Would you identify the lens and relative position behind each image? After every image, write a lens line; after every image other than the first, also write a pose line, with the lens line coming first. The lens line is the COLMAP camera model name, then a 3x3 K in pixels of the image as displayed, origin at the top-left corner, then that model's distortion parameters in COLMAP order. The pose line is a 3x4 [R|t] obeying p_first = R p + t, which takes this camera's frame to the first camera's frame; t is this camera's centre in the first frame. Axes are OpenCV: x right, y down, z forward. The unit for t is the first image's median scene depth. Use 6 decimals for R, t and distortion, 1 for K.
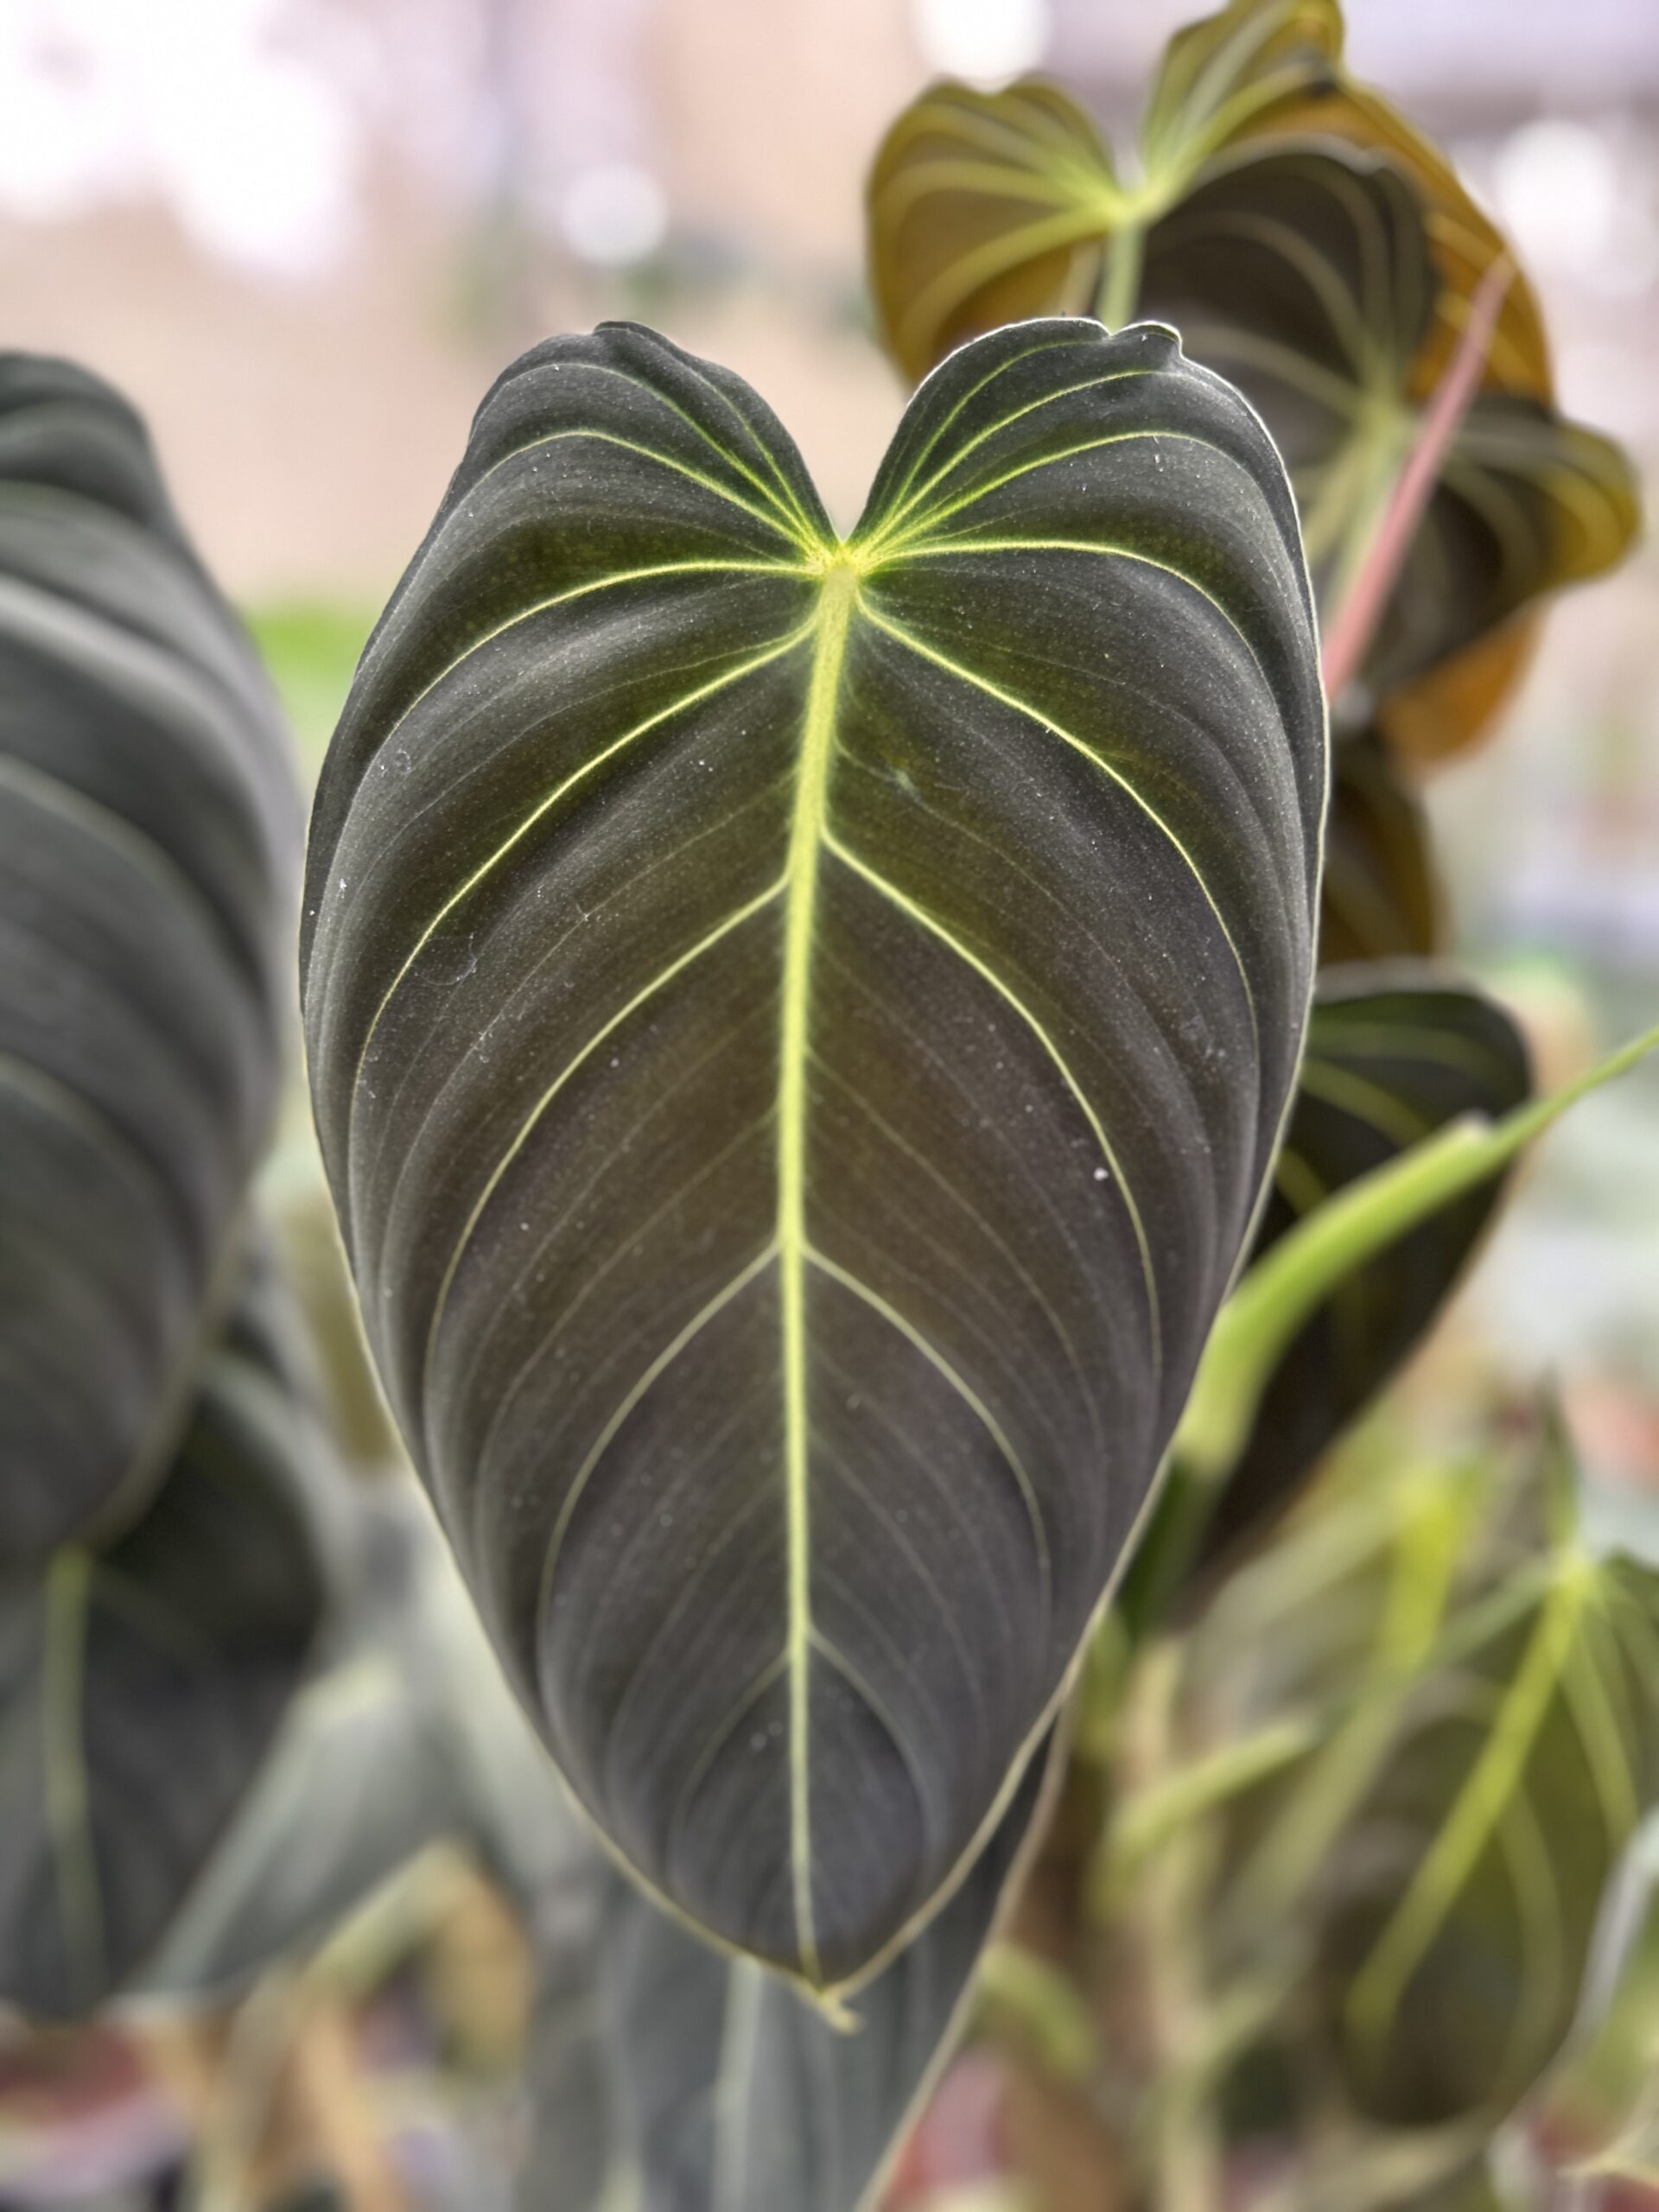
lens RADIAL K [[1595.2, 0, 829.5], [0, 1595.2, 1106.0], [0, 0, 1]] dist [0.176350, -0.395729]
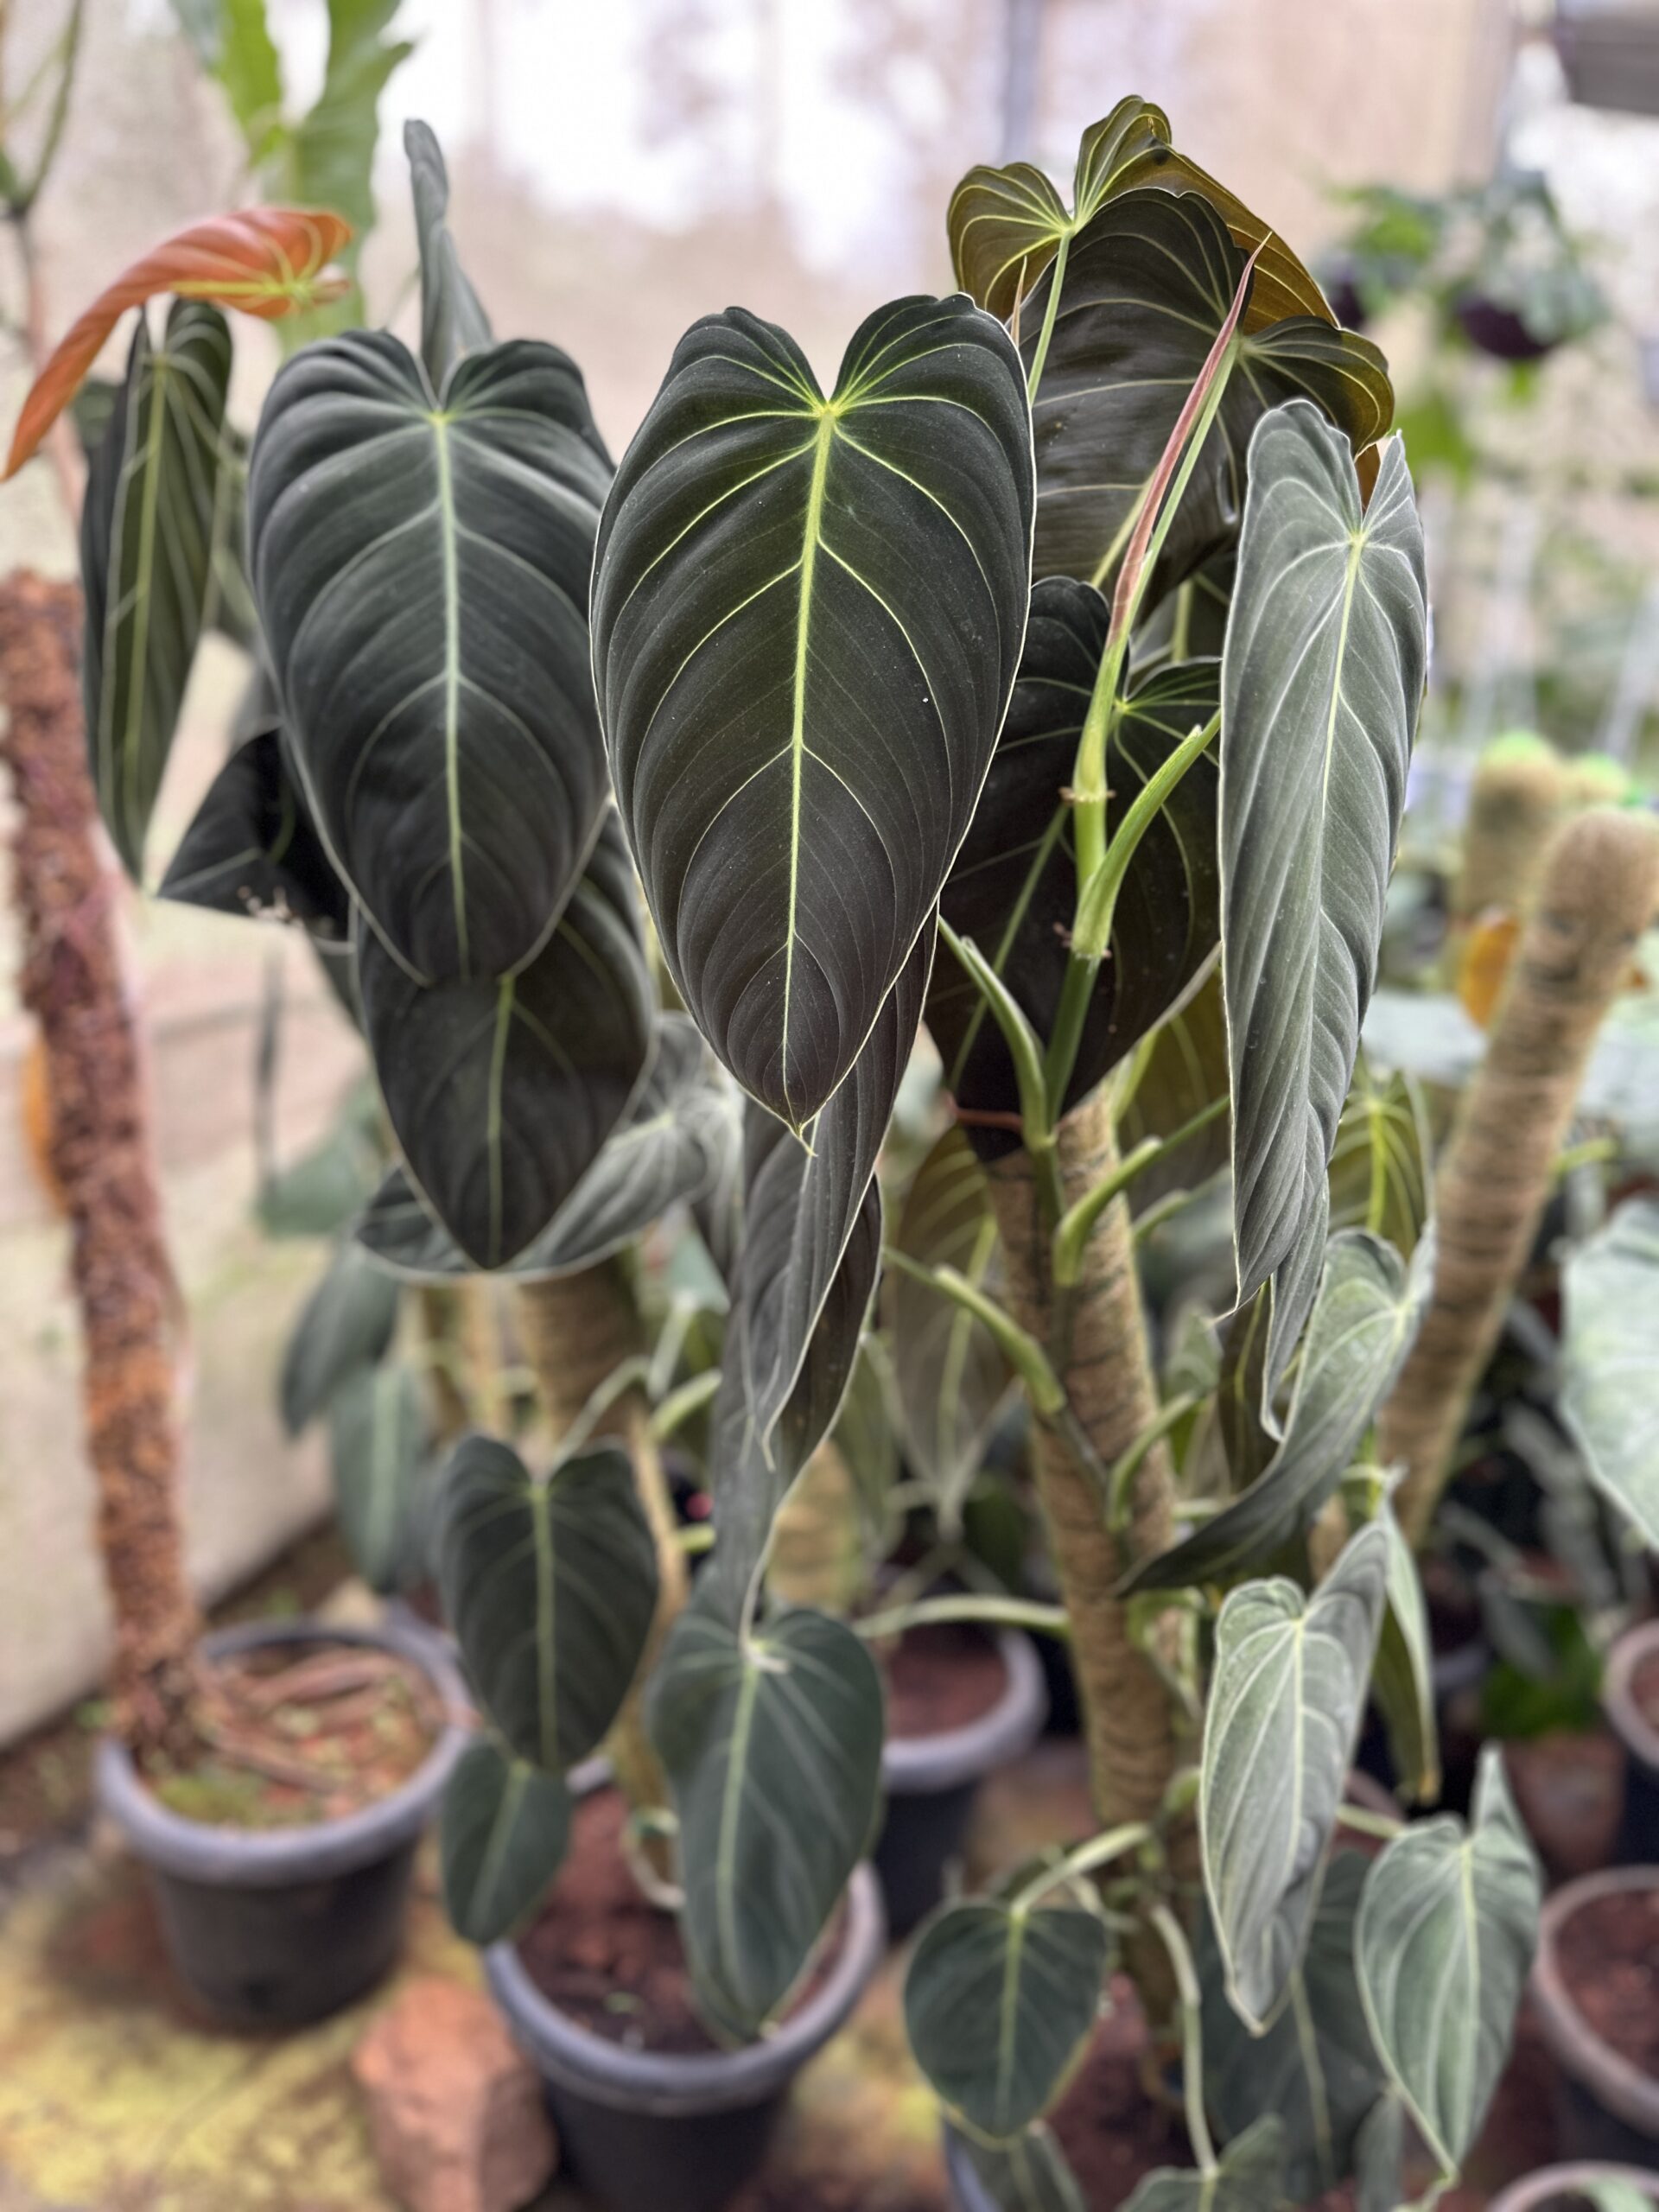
lens RADIAL K [[1595.2, 0, 829.5], [0, 1595.2, 1106.0], [0, 0, 1]] dist [0.176350, -0.395729]
pose [[0.948346, 0.089450, -0.304365, 0.764907], [-0.089895, 0.995872, 0.012580, 0.577826], [0.304234, 0.015431, 0.952472, -1.090991]]
